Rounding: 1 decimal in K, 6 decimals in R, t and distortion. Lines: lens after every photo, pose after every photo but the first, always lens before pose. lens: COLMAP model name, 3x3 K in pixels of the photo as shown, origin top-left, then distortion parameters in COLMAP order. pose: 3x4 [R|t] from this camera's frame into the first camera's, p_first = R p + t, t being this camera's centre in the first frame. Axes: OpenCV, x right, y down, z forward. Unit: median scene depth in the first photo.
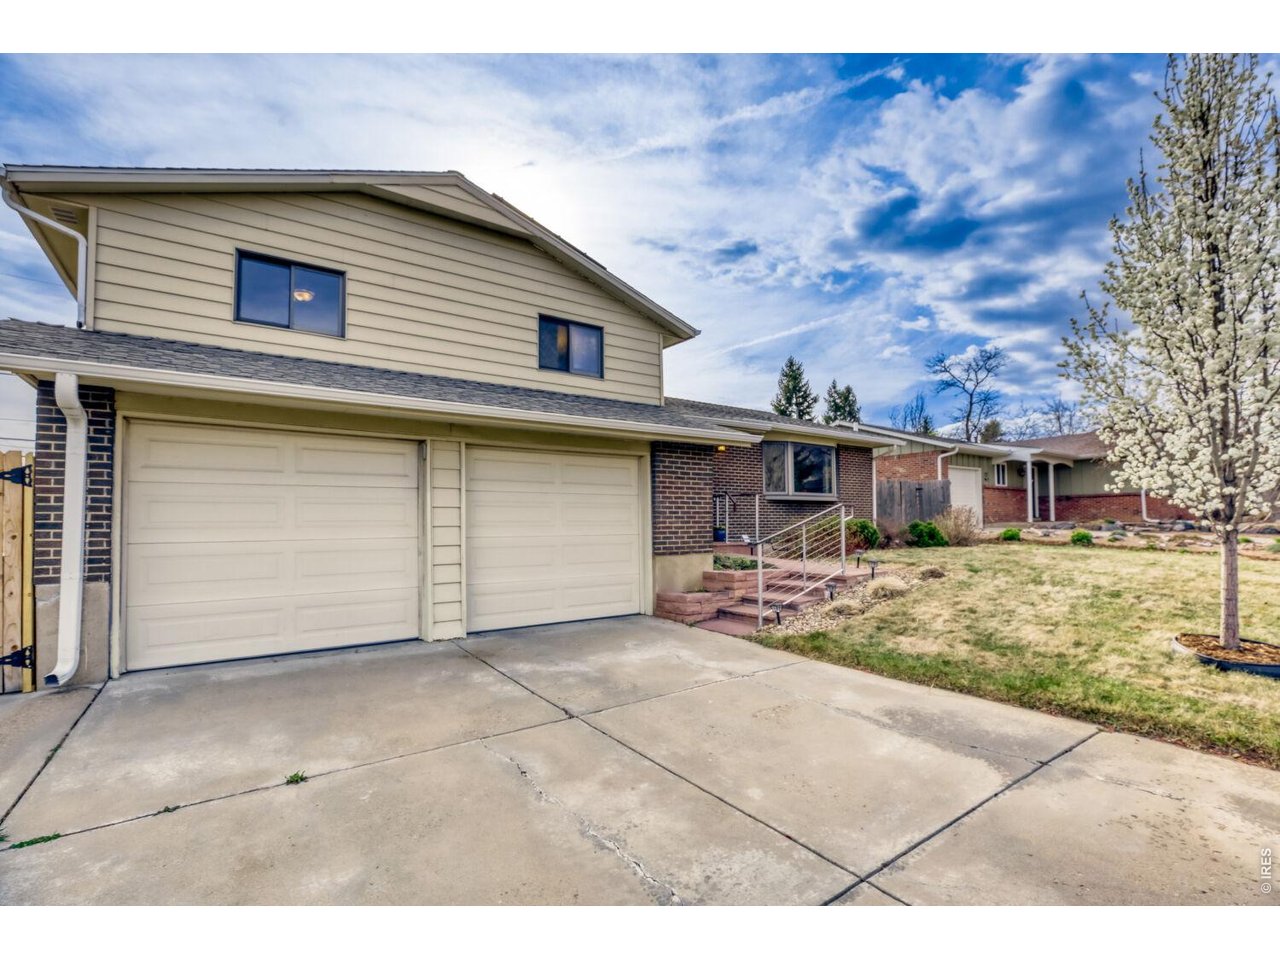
lens RADIAL K [[600.4, 0, 642.0], [0, 600.4, 464.6], [0, 0, 1]] dist [-0.018725, 0.000233]
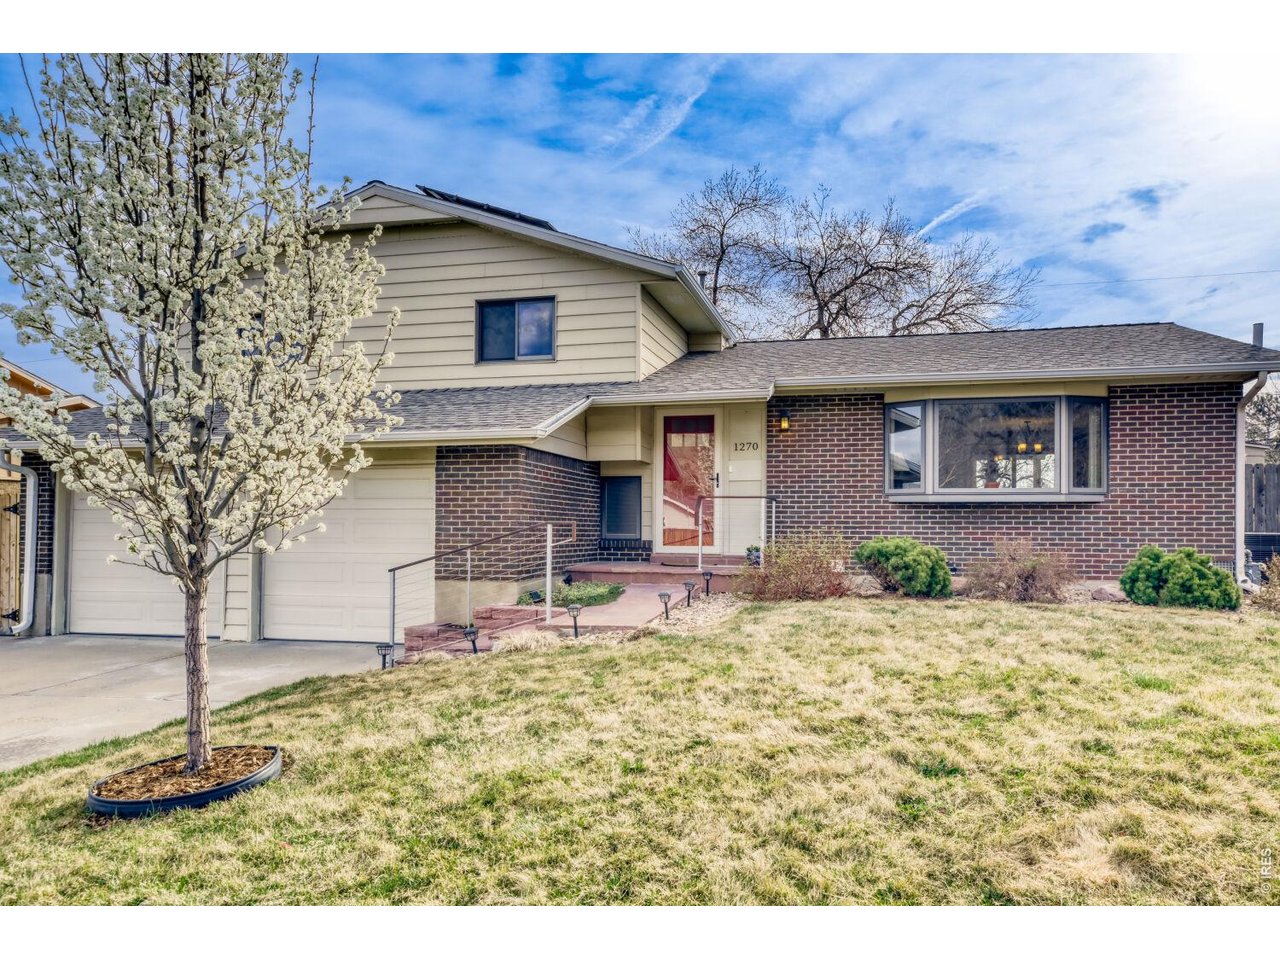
lens RADIAL K [[819.2, 0, 640.0], [0, 819.2, 480.0], [0, 0, 1]] dist [0.021272, 0.000208]
pose [[0.656305, -0.028472, -0.753958, 1.035802], [0.067726, 0.997477, 0.021286, 0.003750], [0.751450, -0.065033, 0.656578, 0.425696]]
